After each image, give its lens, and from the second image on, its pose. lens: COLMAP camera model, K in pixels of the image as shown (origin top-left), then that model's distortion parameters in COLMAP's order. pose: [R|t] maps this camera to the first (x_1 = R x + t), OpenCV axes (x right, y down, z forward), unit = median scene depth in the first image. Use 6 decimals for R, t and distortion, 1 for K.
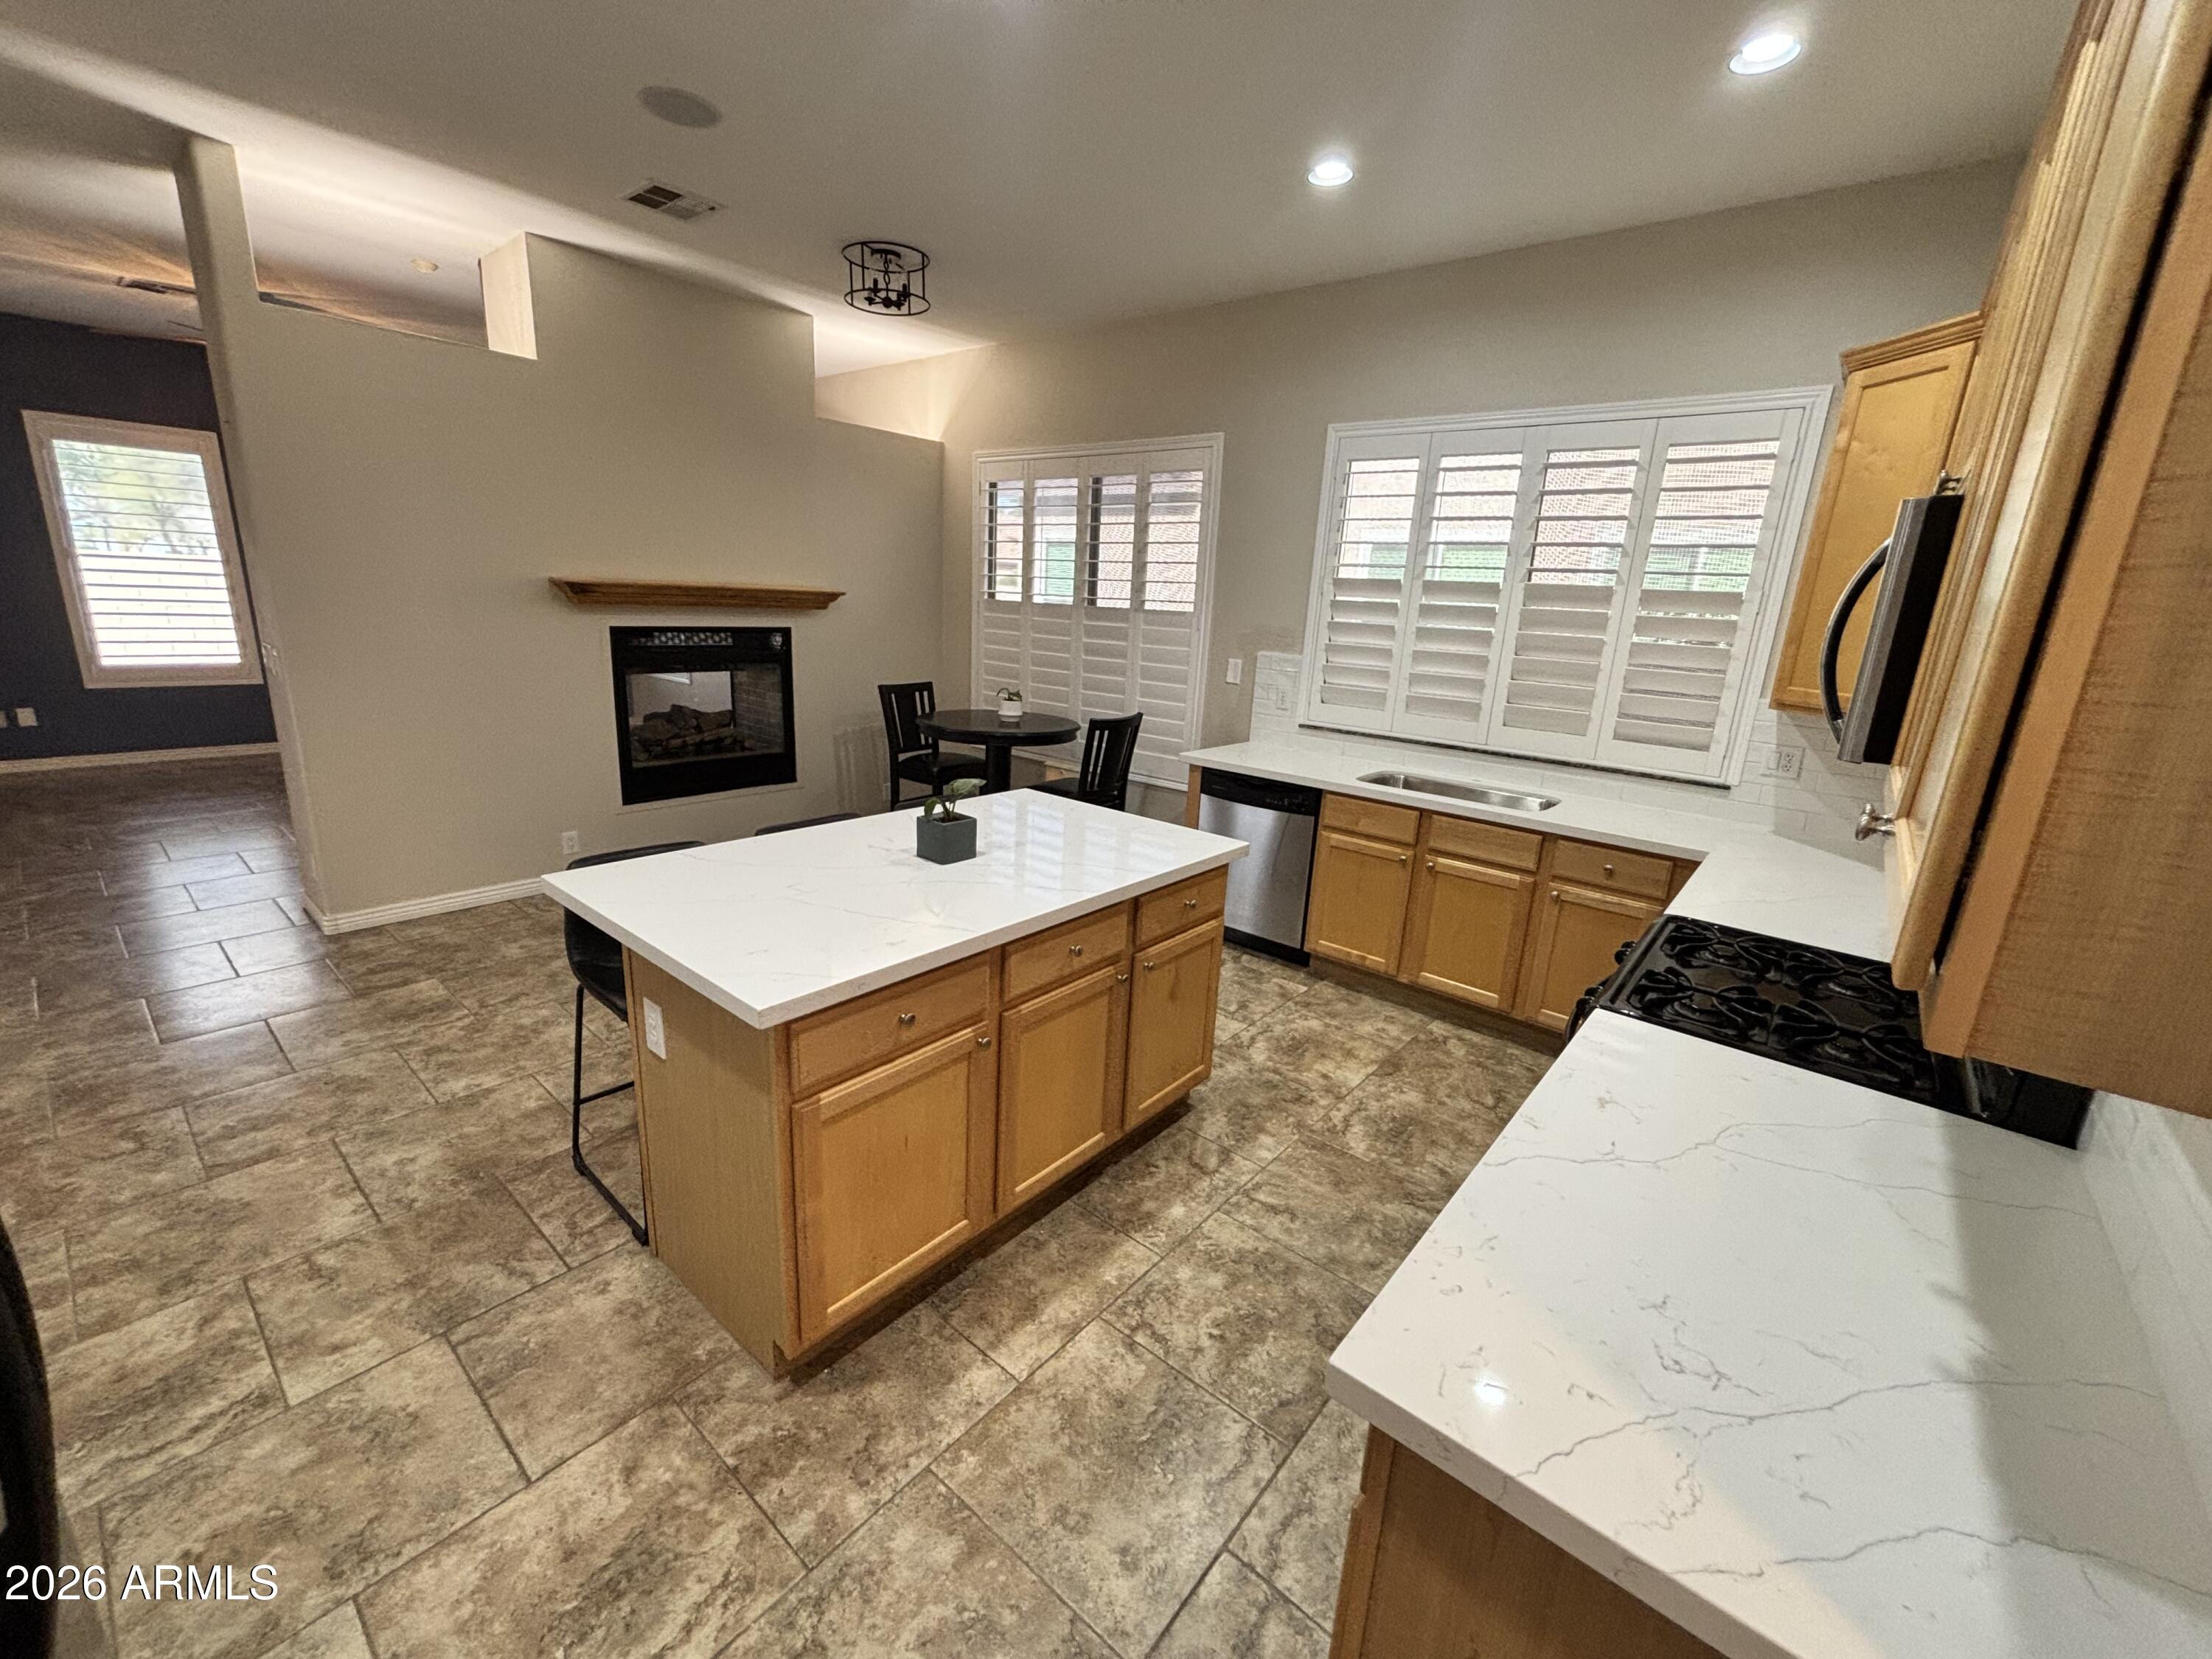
lens RADIAL K [[895.3, 0, 1112.6], [0, 895.3, 828.3], [0, 0, 1]] dist [0.001251, -0.000012]
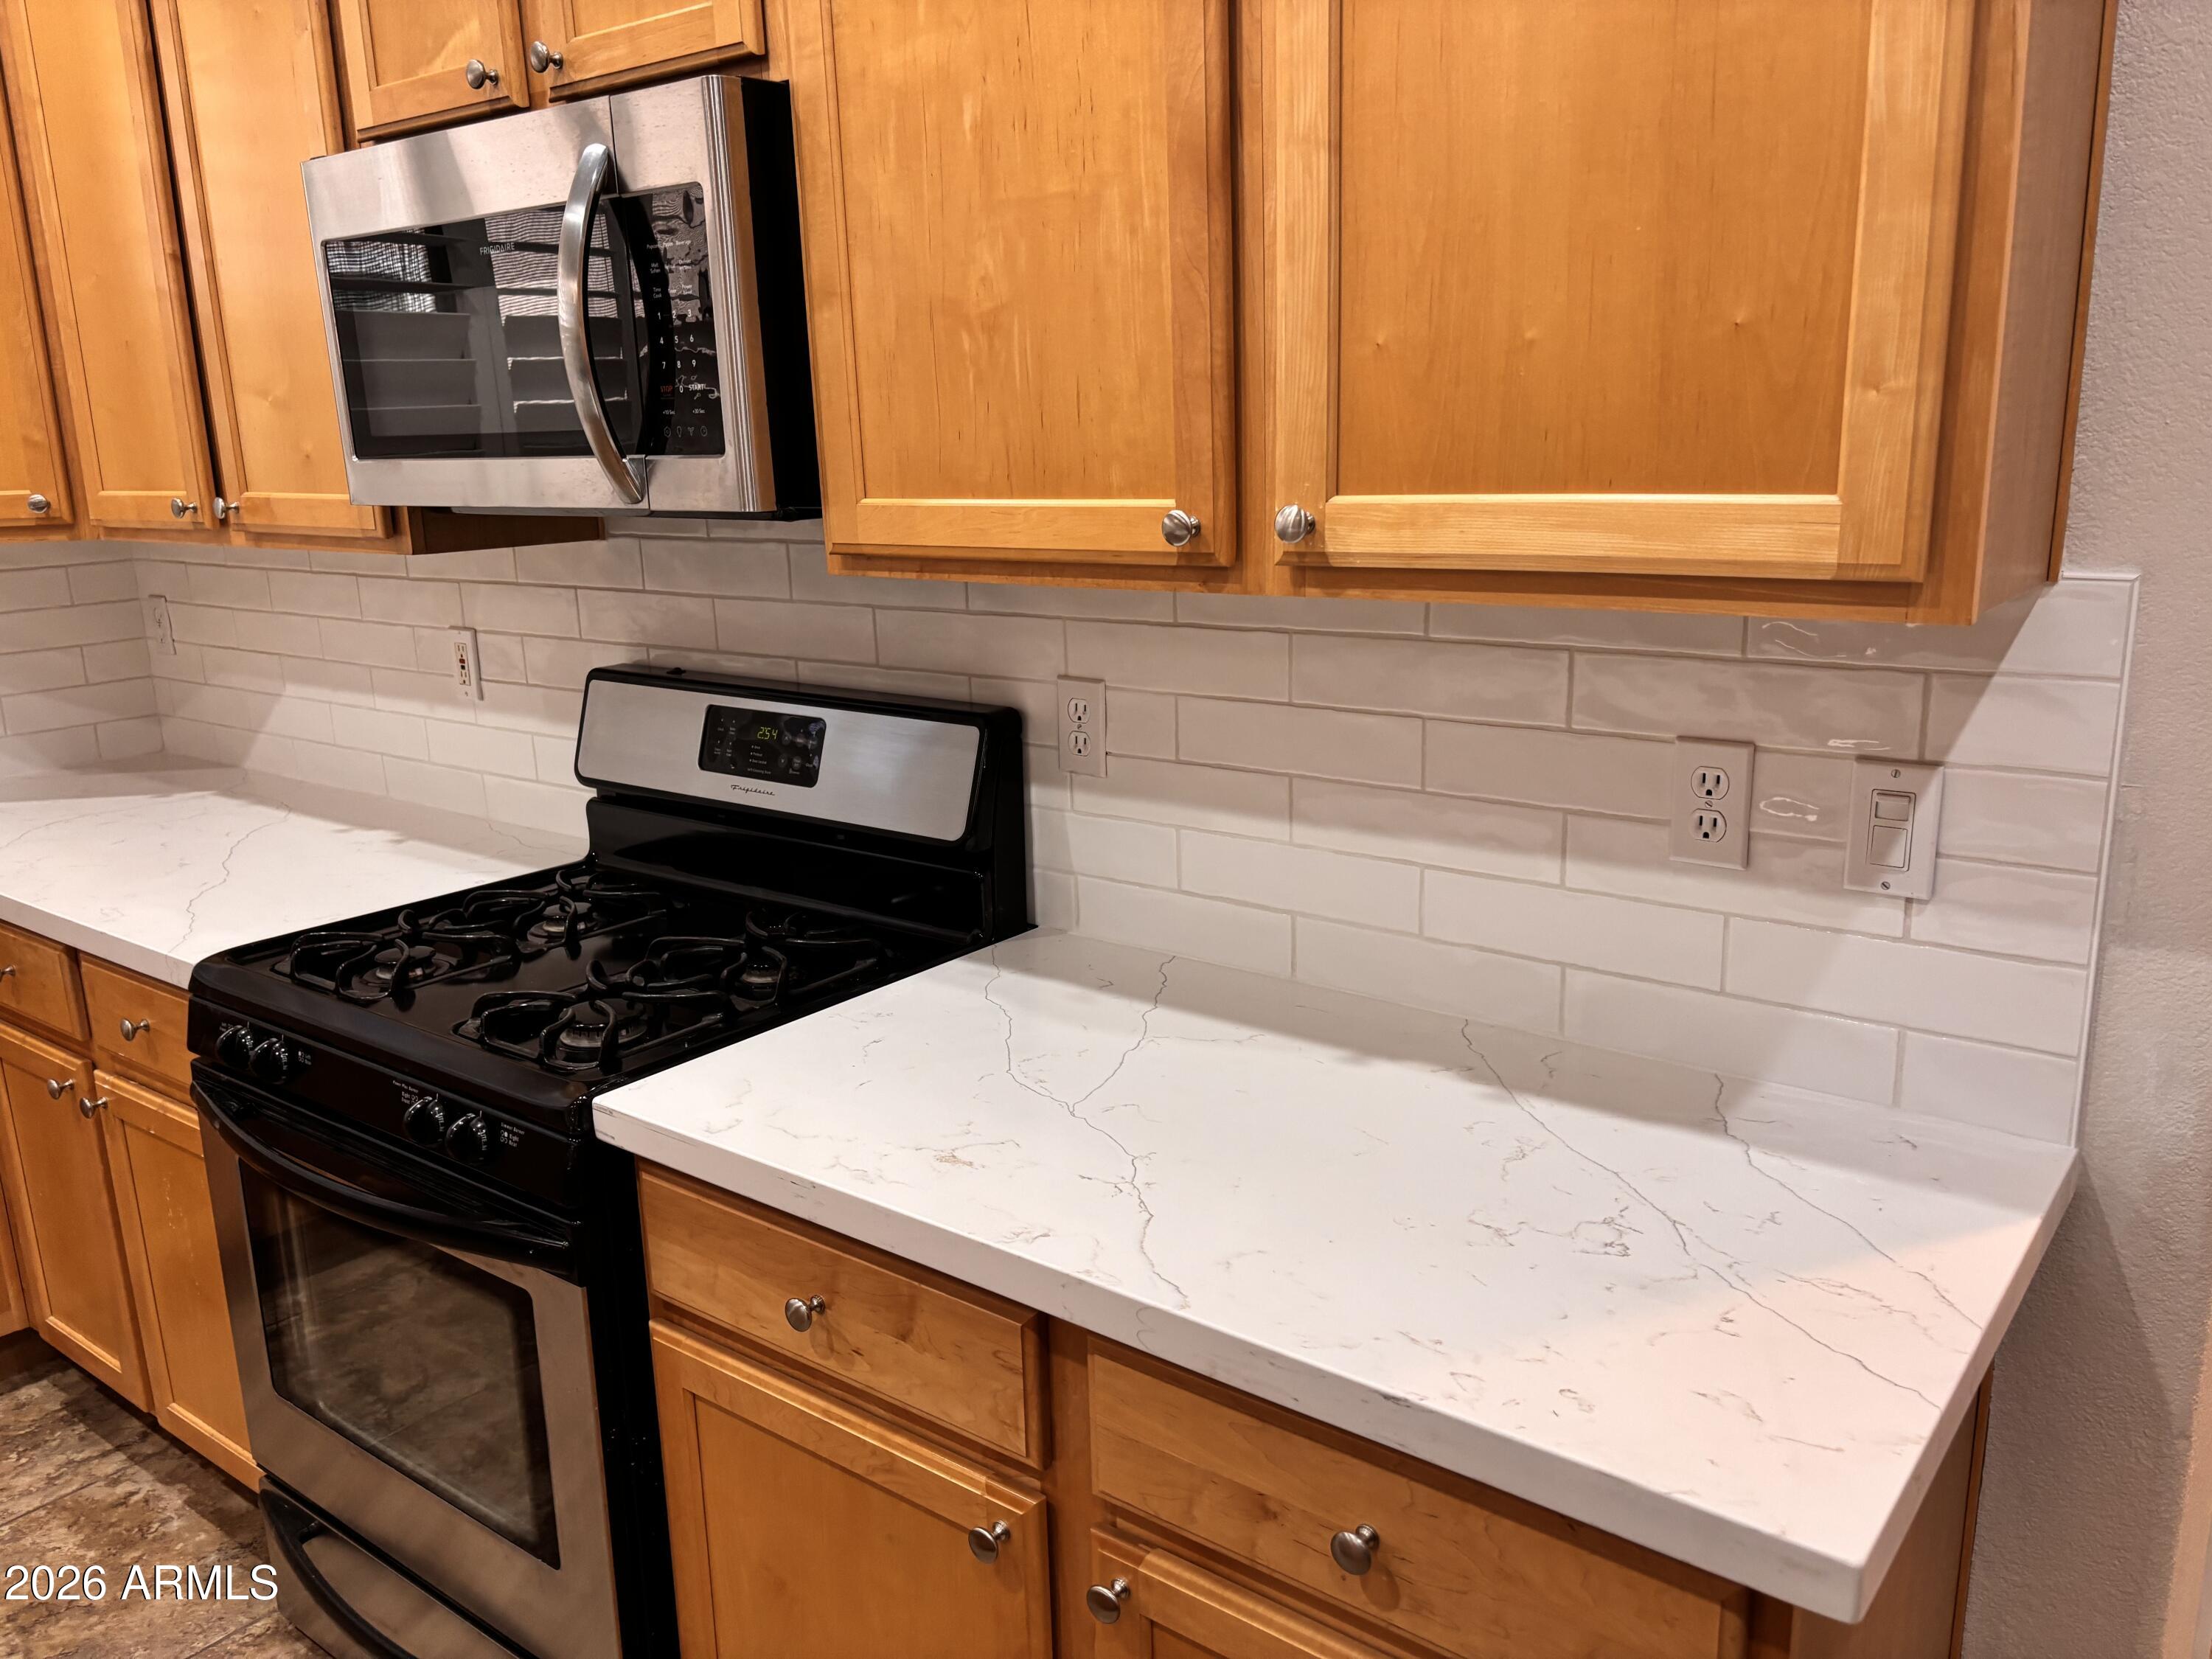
lens RADIAL K [[1679.1, 0, 1100.6], [0, 1679.1, 871.3], [0, 0, 1]] dist [0.048084, -0.039769]
pose [[-0.035540, -0.307306, 0.950947, -0.180395], [0.276838, 0.911283, 0.304834, -0.067872], [-0.960259, 0.274092, 0.052687, 0.389683]]
